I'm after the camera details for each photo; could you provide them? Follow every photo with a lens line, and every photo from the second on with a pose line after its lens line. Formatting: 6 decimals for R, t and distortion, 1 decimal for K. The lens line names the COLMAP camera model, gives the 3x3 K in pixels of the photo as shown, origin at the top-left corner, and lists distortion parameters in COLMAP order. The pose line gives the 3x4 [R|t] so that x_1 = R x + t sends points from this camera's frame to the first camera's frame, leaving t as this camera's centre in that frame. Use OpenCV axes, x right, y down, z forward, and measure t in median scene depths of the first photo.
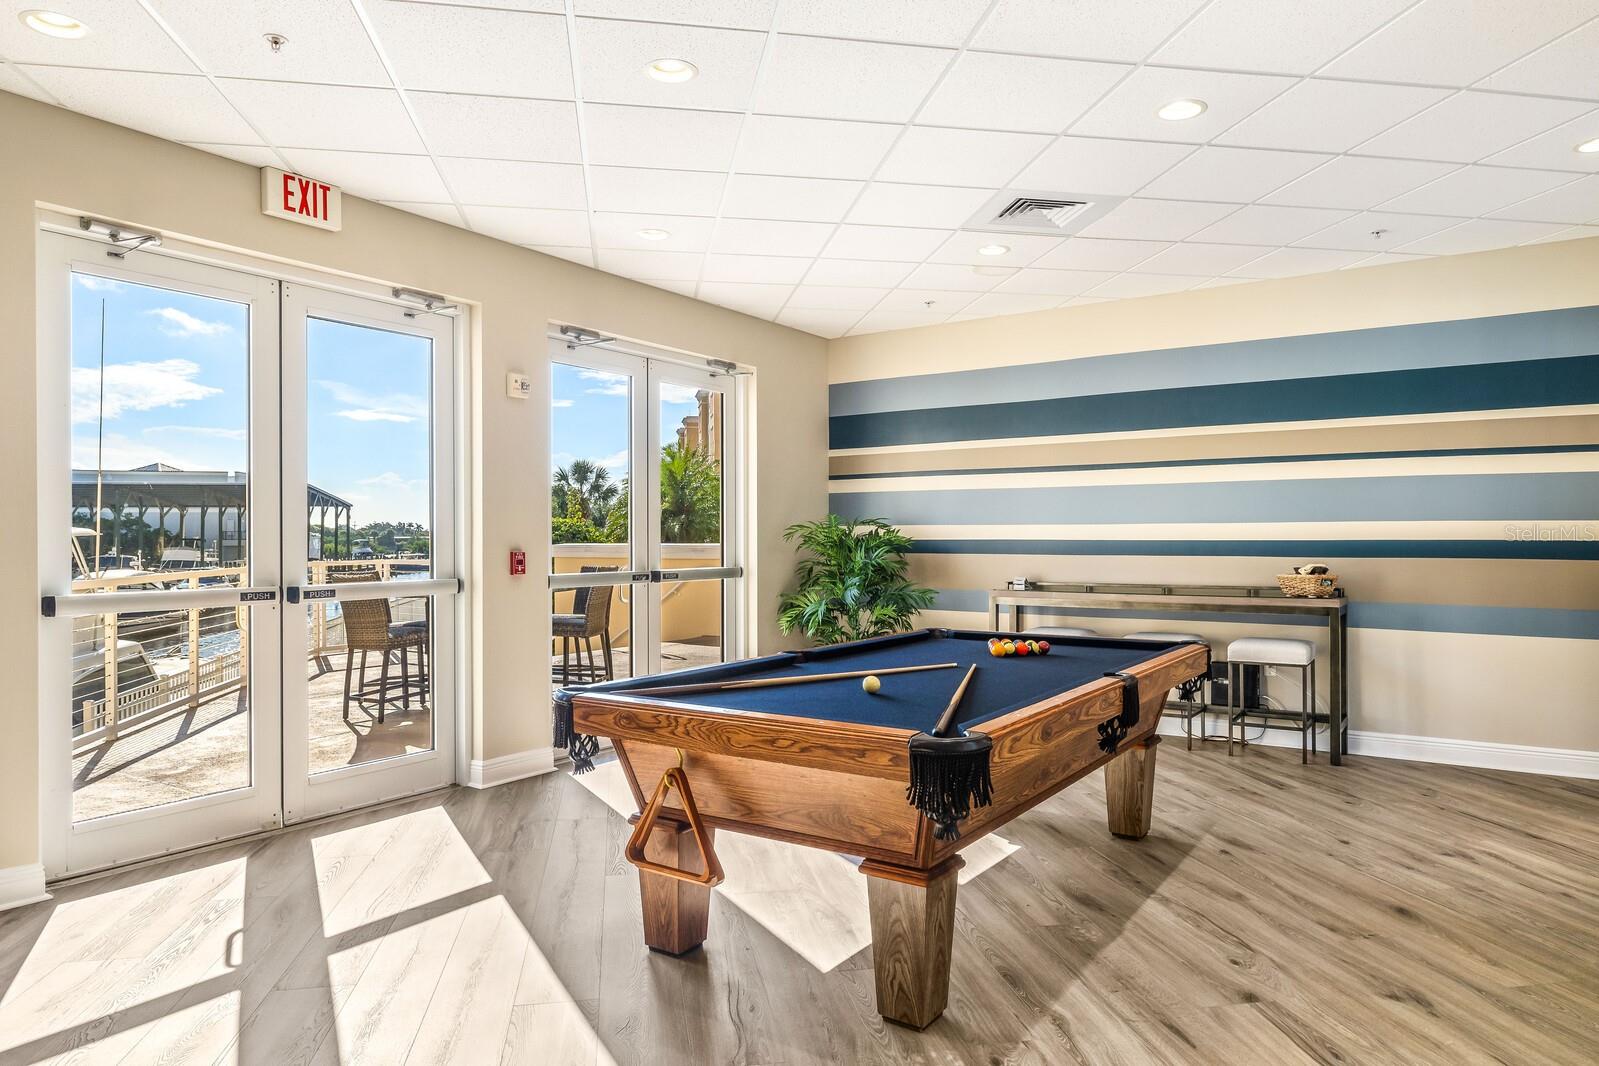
lens RADIAL K [[1012.8, 0, 804.4], [0, 1012.8, 573.5], [0, 0, 1]] dist [0.001105, -0.003517]
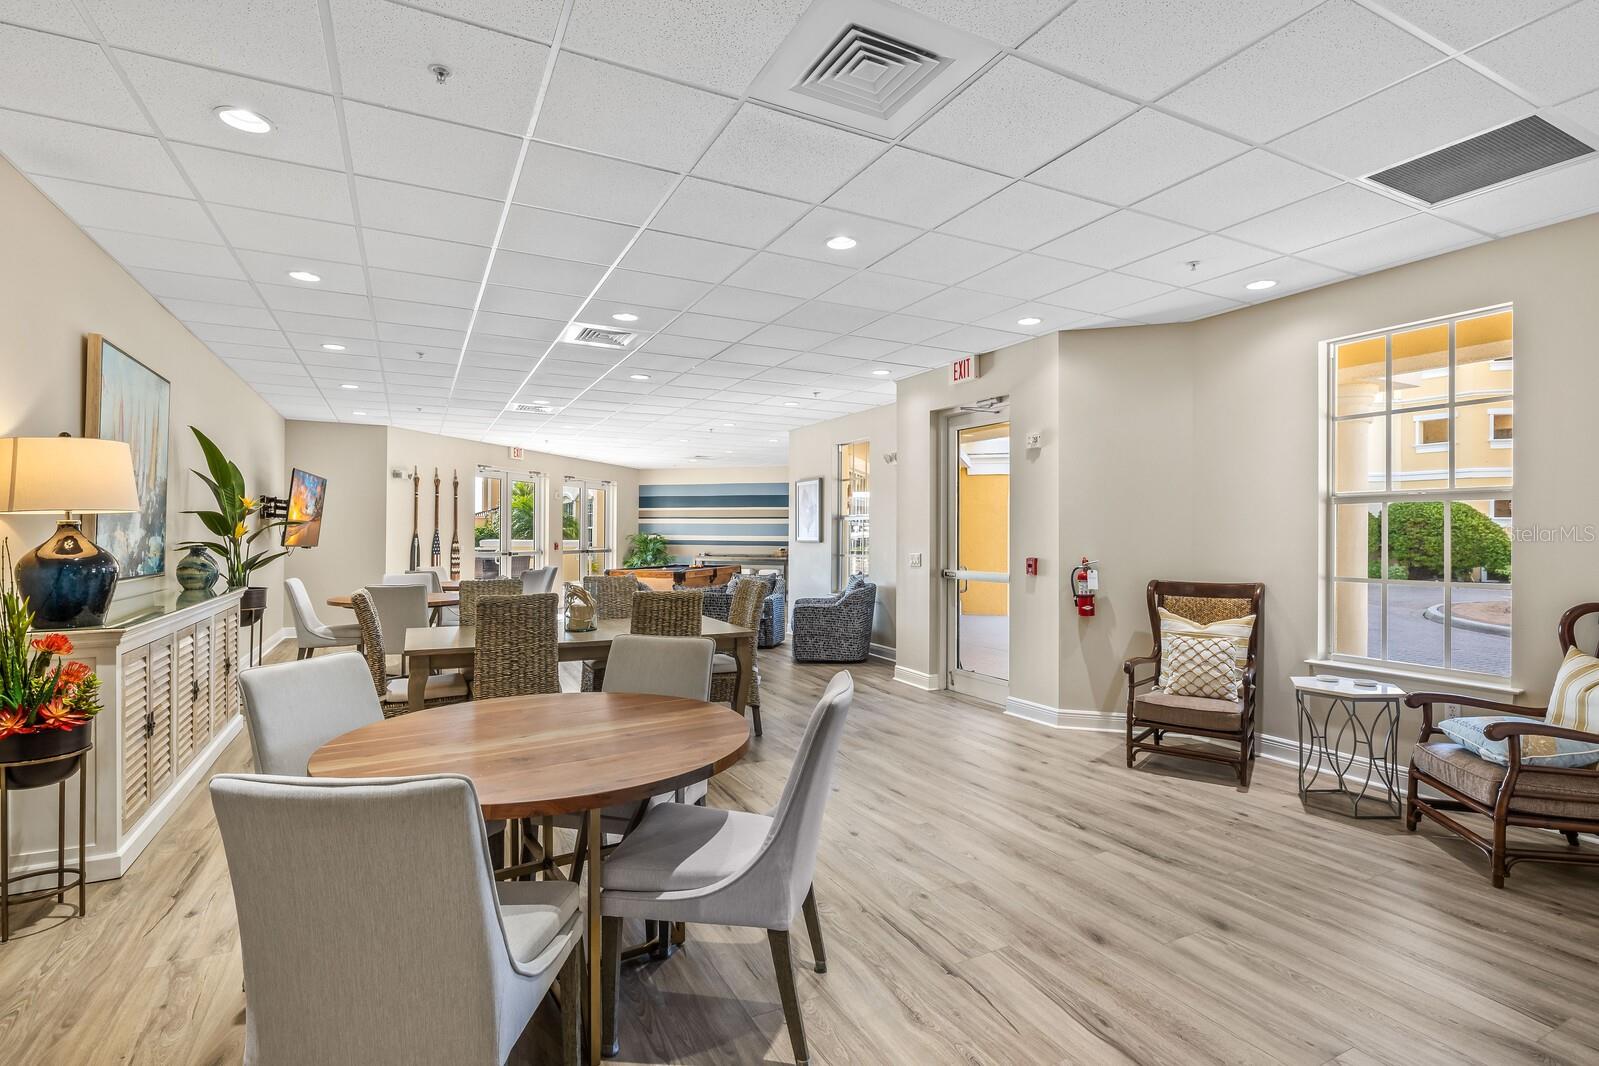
lens RADIAL K [[768.3, 0, 800.8], [0, 768.3, 536.7], [0, 0, 1]] dist [0.000021, 0.000003]
pose [[0.956721, 0.007171, 0.290917, -0.186960], [0.002502, 0.999457, -0.032865, 0.033962], [-0.290995, 0.032170, 0.956184, -1.330525]]
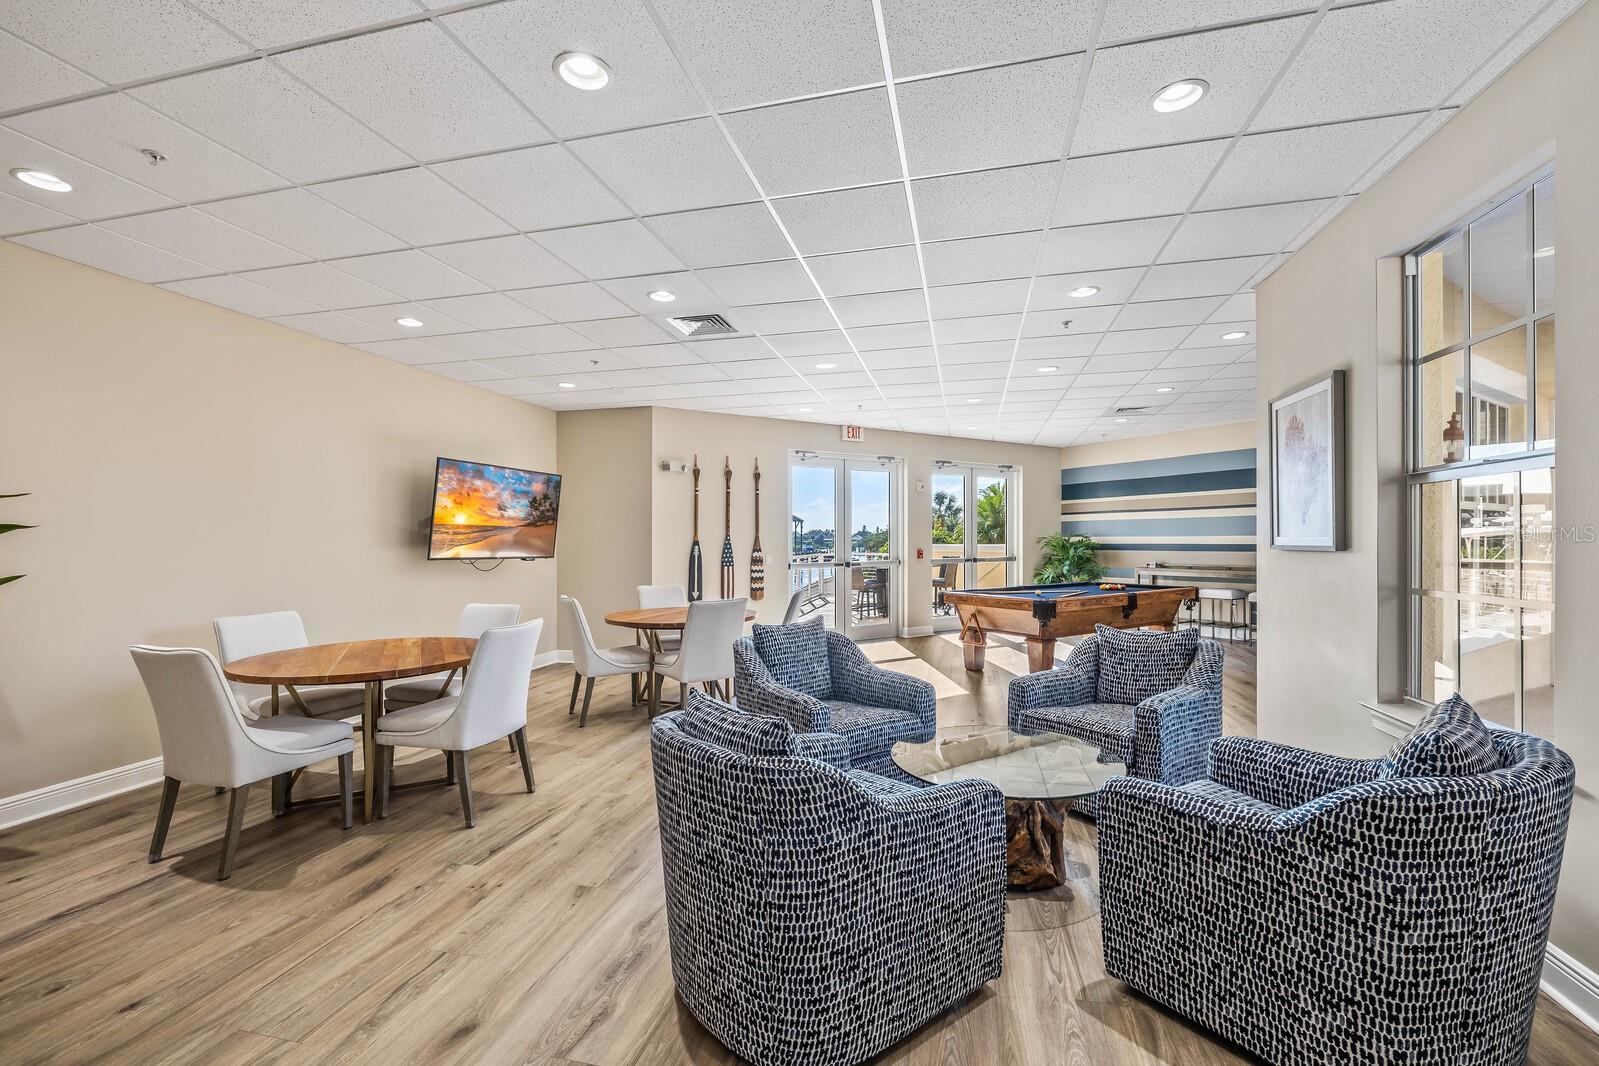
lens RADIAL K [[678.0, 0, 807.7], [0, 678.0, 547.2], [0, 0, 1]] dist [0.002761, 0.000265]
pose [[0.917861, -0.003062, -0.396890, 0.110731], [-0.005941, 0.999752, -0.021452, 0.008029], [0.396858, 0.022048, 0.917615, -0.548831]]
